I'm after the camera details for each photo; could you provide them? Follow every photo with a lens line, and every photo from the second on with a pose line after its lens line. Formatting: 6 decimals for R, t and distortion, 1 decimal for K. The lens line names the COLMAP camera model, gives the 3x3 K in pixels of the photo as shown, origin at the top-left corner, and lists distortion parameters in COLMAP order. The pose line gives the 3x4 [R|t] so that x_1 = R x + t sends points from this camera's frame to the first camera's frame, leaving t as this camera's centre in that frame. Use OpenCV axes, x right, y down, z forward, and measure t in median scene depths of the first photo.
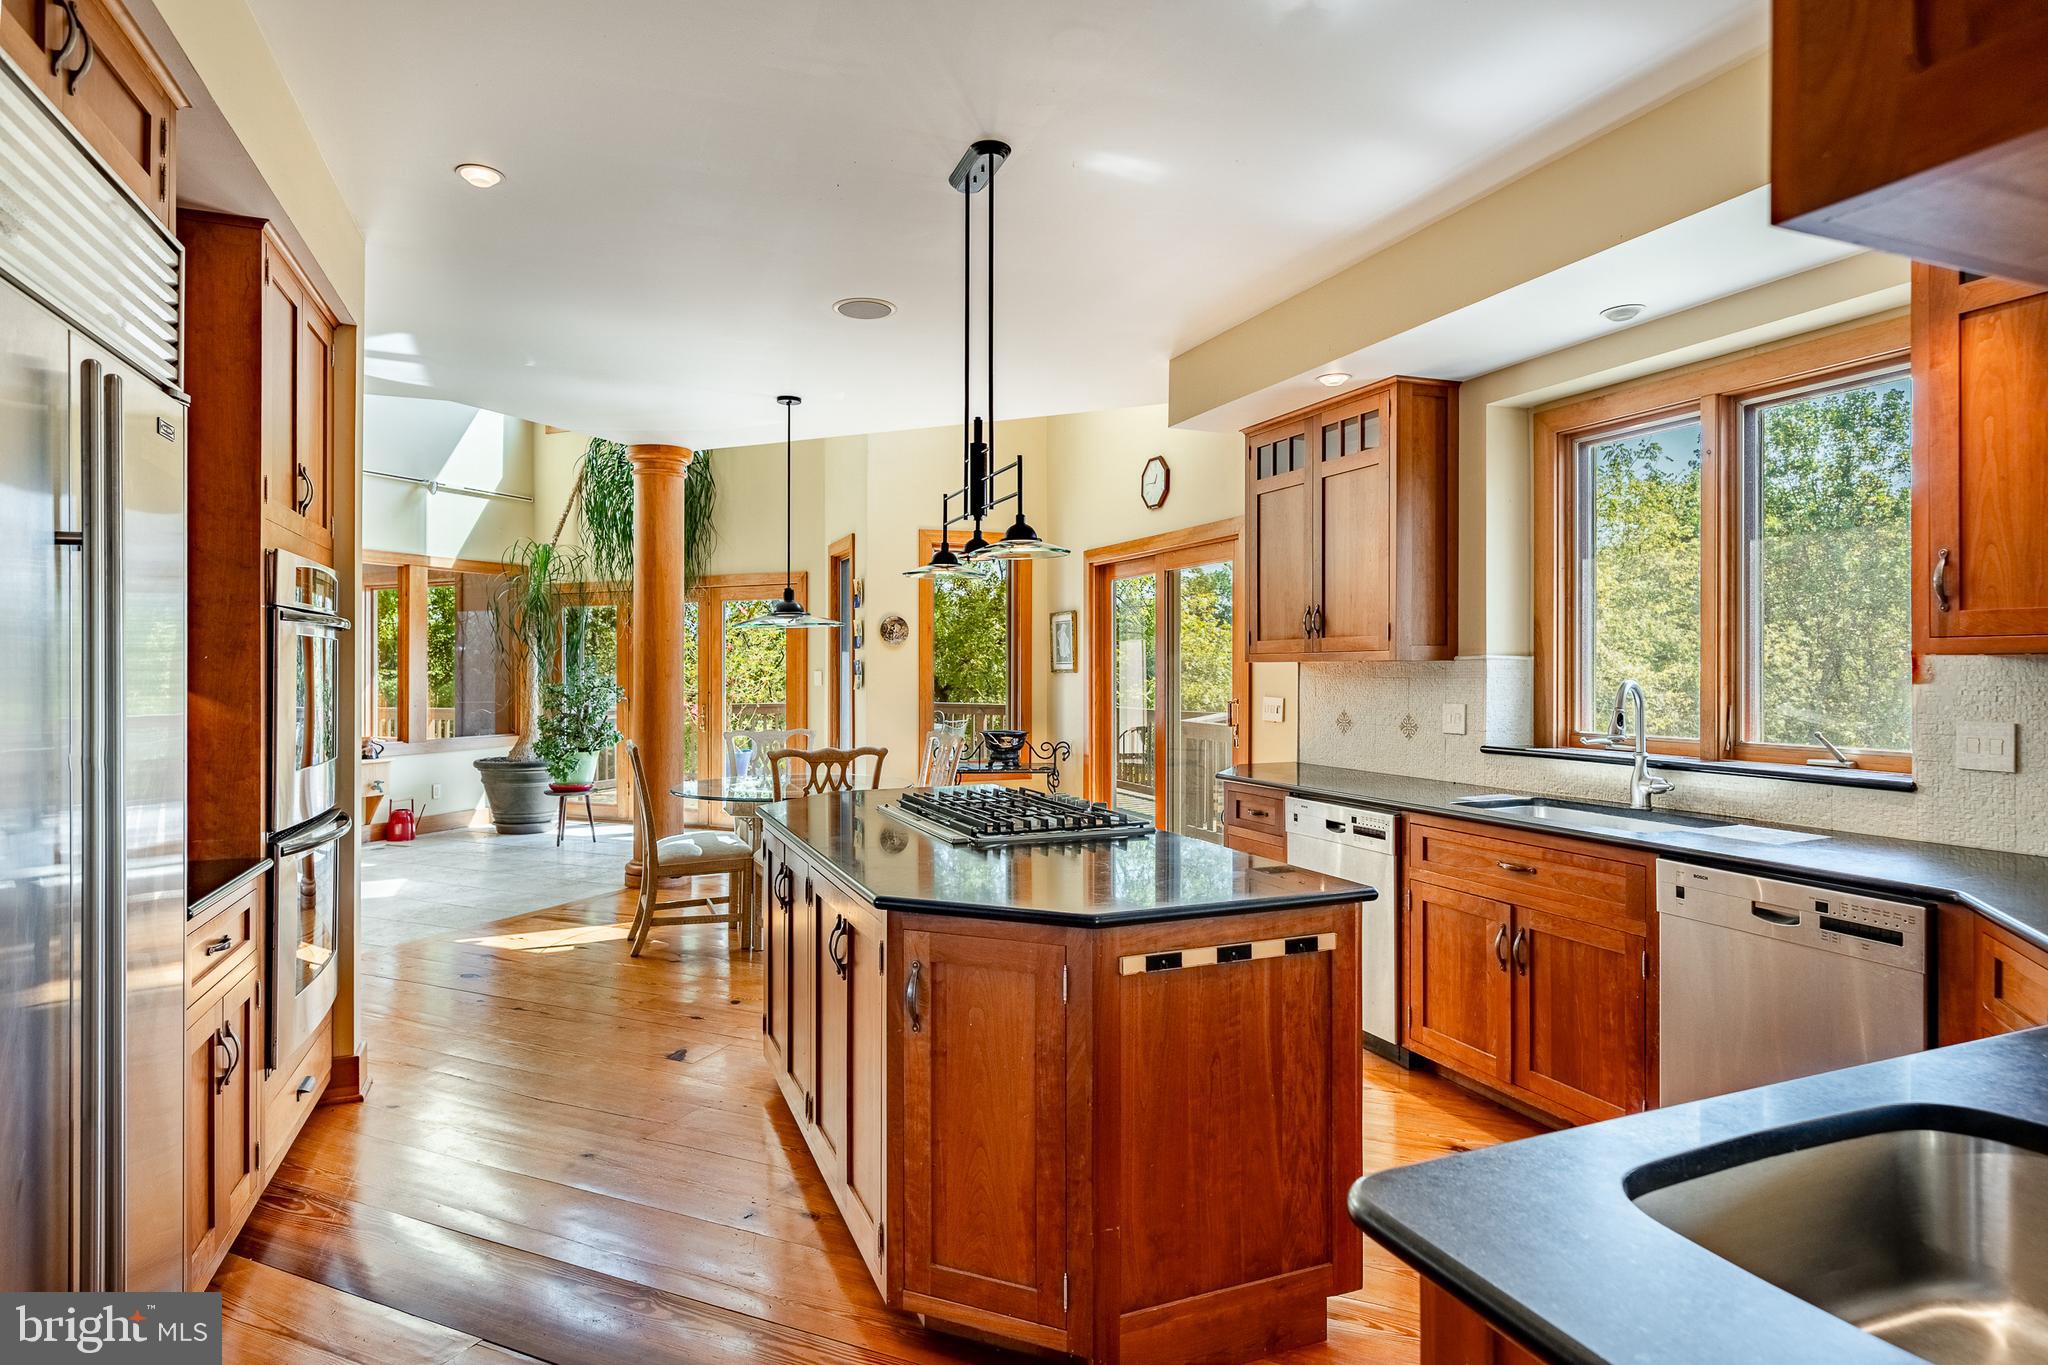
lens RADIAL K [[1127.0, 0, 1026.5], [0, 1127.0, 668.7], [0, 0, 1]] dist [-0.003546, -0.000077]
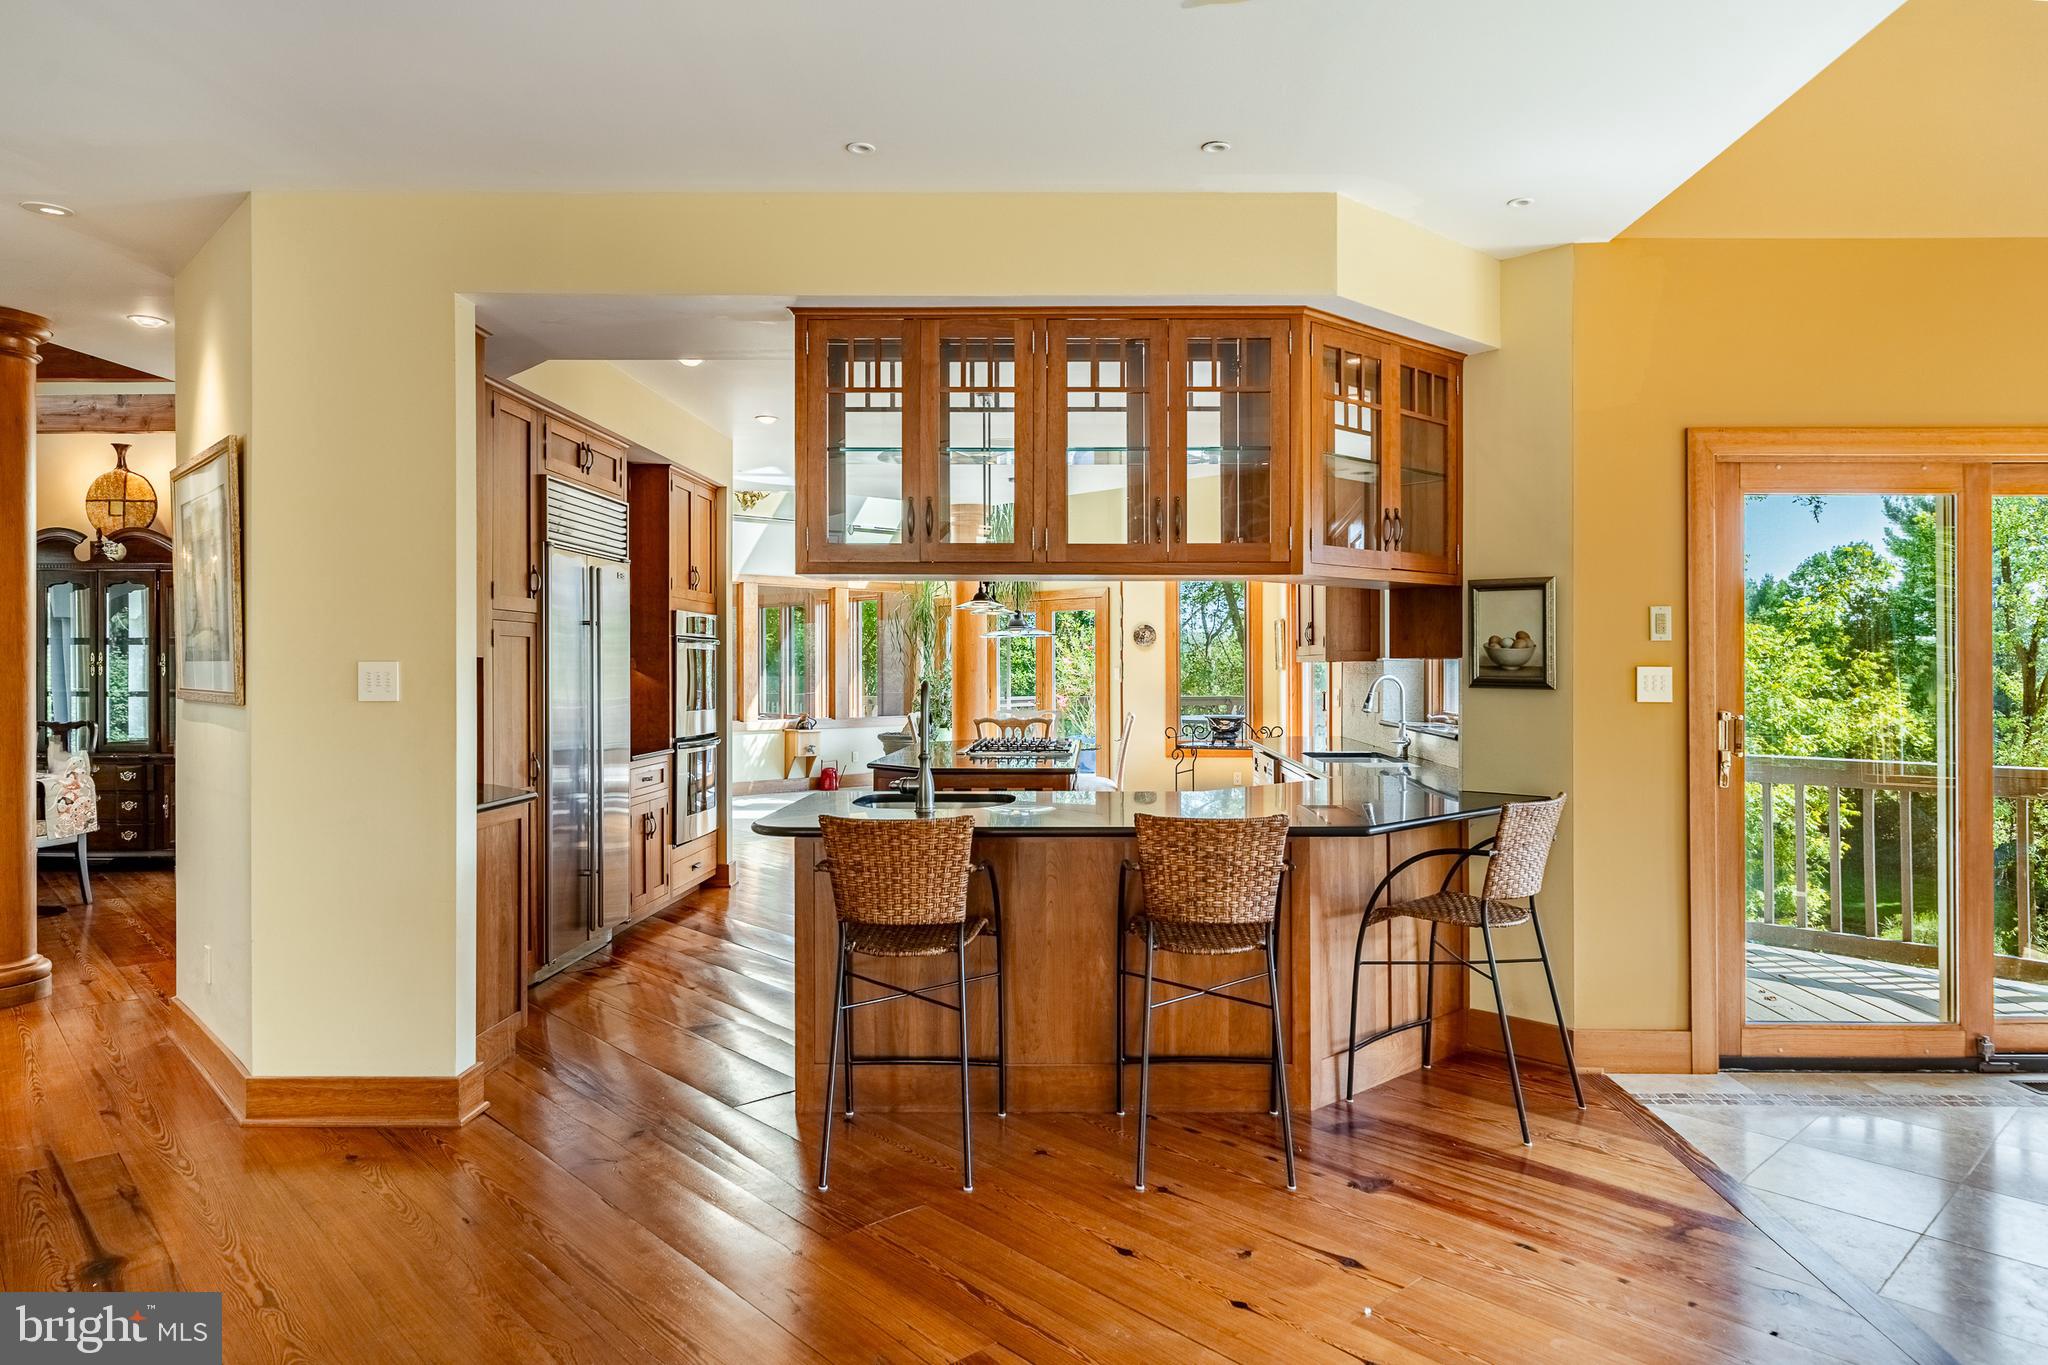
lens RADIAL K [[1202.2, 0, 1021.9], [0, 1202.2, 669.3], [0, 0, 1]] dist [-0.000921, 0.000089]
pose [[0.914841, 0.002716, -0.403806, 0.274731], [-0.002178, 0.999996, 0.001792, 0.001502], [0.403809, -0.000760, 0.914843, -0.269130]]
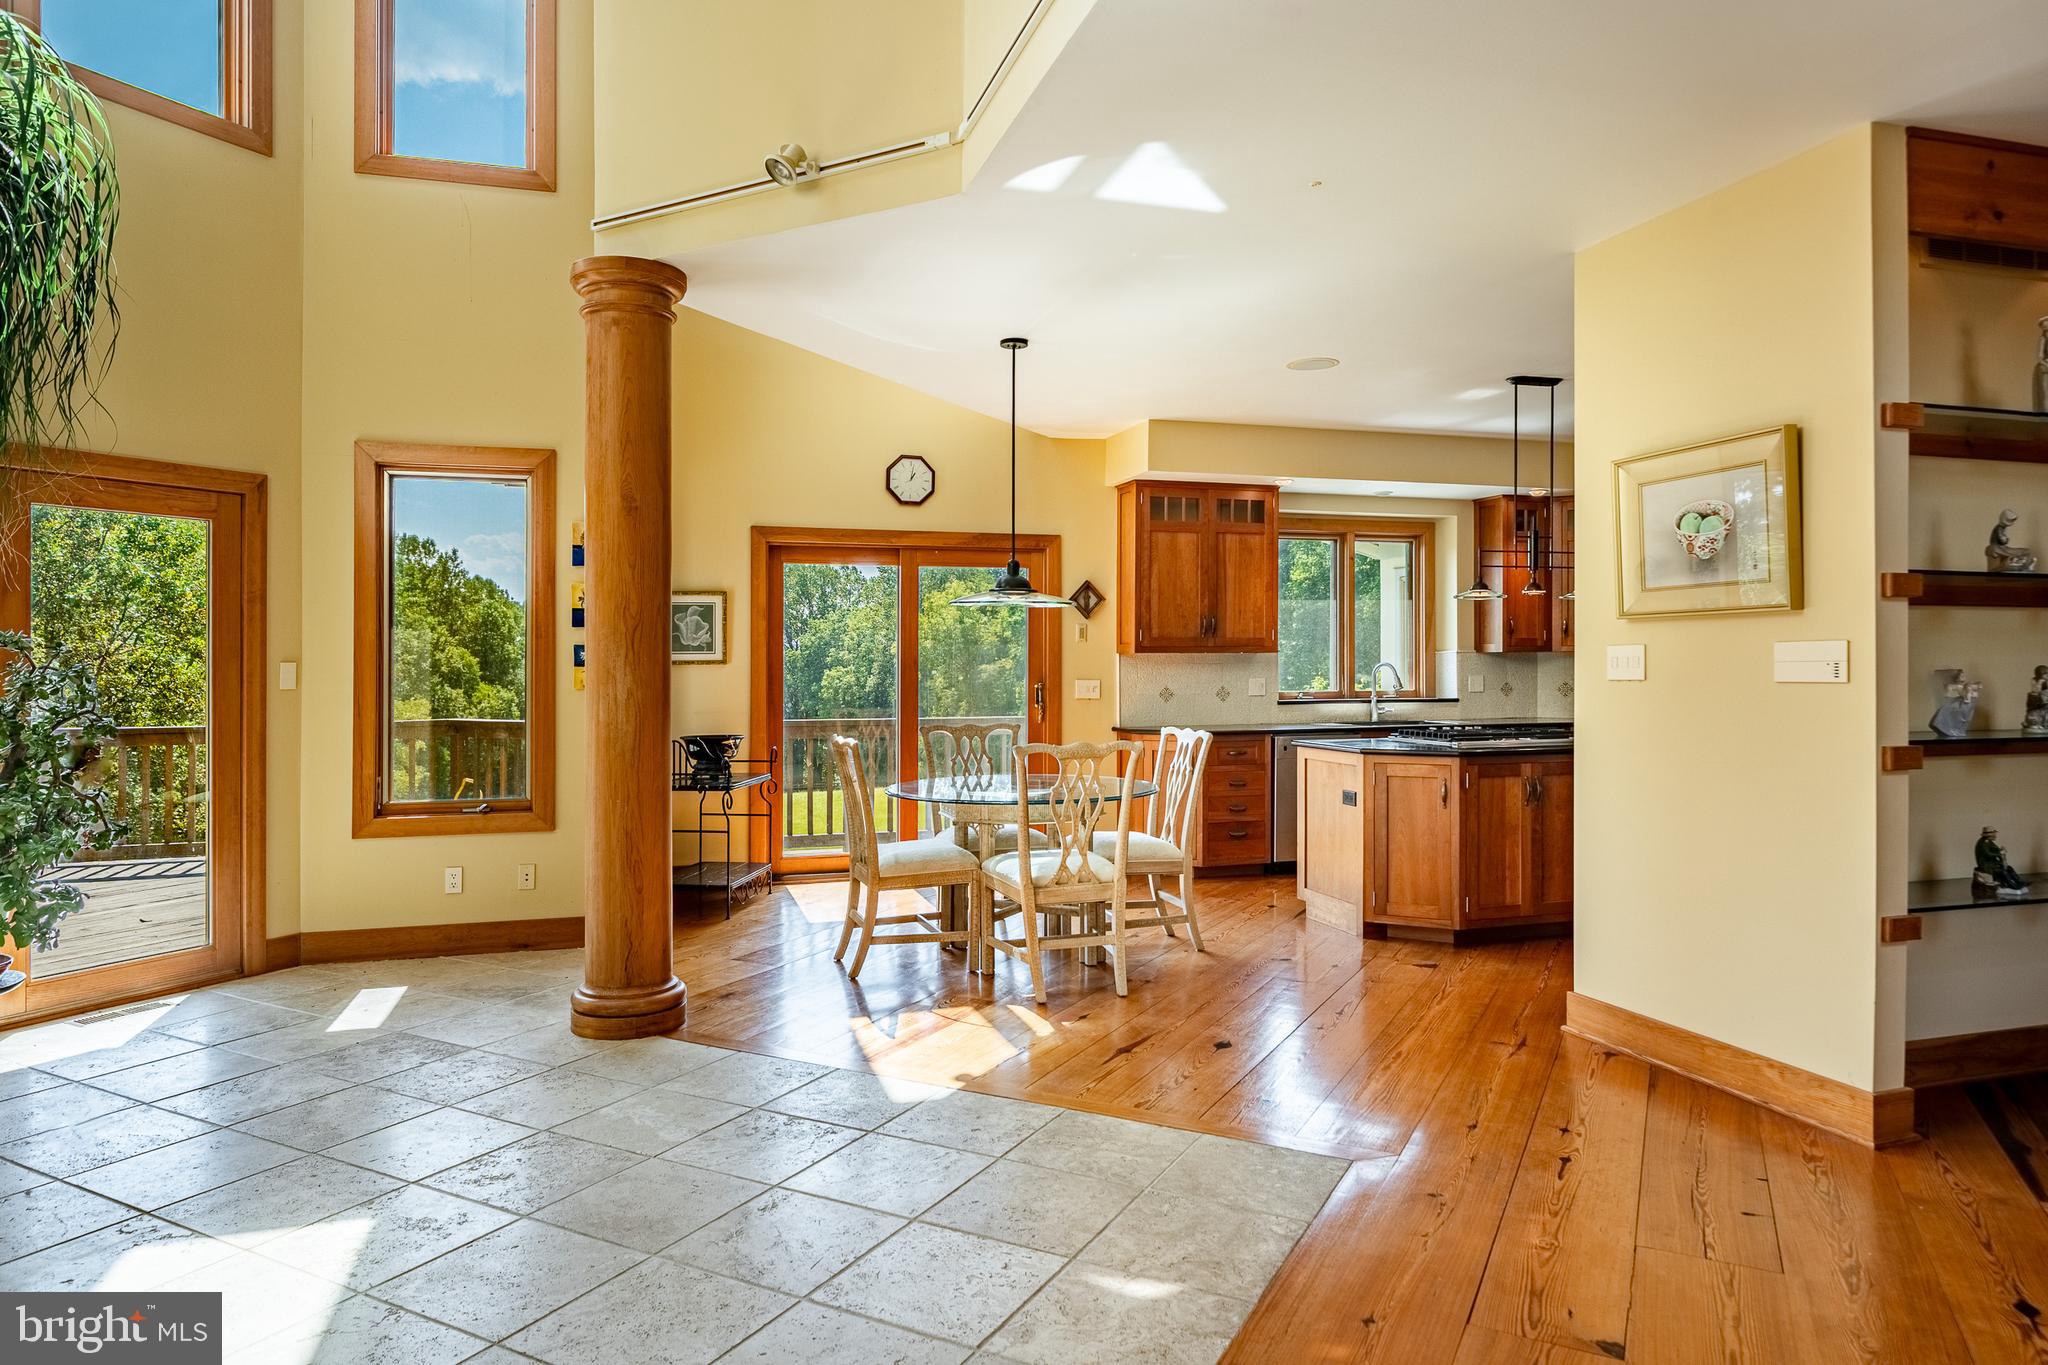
lens RADIAL K [[1236.6, 0, 1023.4], [0, 1236.6, 658.0], [0, 0, 1]] dist [0.000610, 0.000797]
pose [[0.078605, 0.008846, 0.996867, -0.791868], [0.006128, 0.999937, -0.009357, 0.008351], [-0.996887, 0.006844, 0.078546, 0.629986]]
